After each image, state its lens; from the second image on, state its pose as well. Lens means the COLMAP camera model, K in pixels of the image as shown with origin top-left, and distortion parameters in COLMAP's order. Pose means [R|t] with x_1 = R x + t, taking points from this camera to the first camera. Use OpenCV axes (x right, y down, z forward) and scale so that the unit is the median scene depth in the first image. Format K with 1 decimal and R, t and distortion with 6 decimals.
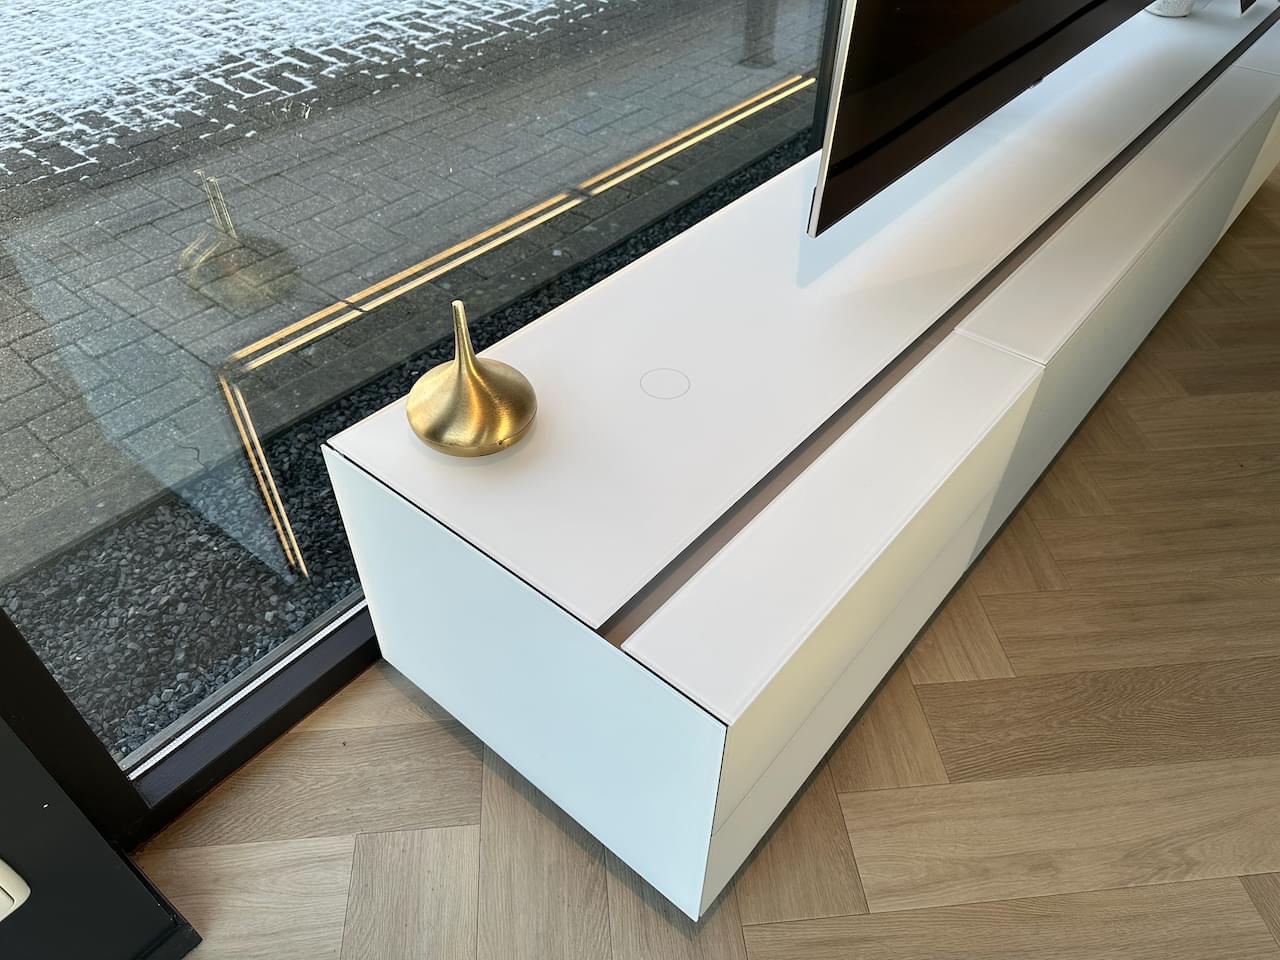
lens RADIAL K [[908.9, 0, 637.3], [0, 908.9, 476.1], [0, 0, 1]] dist [0.043831, -0.051483]
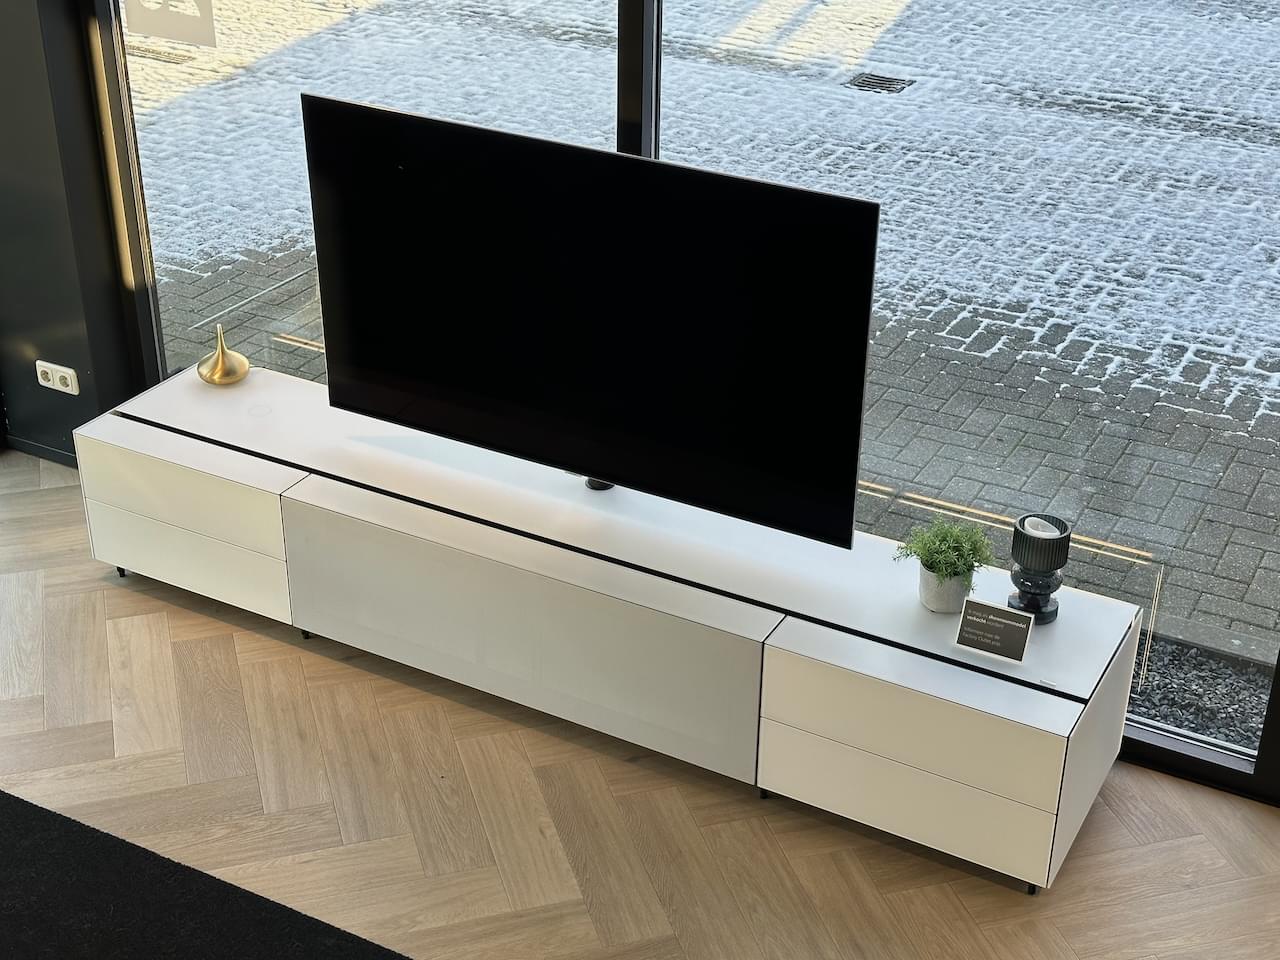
lens RADIAL K [[1792.2, 0, 628.4], [0, 1792.2, 478.0], [0, 0, 1]] dist [0.052501, 0.000000]
pose [[0.188685, 0.464159, -0.865422, 1.219682], [-0.668665, 0.706135, 0.232940, -0.484930], [0.719226, 0.534725, 0.443604, -0.065536]]
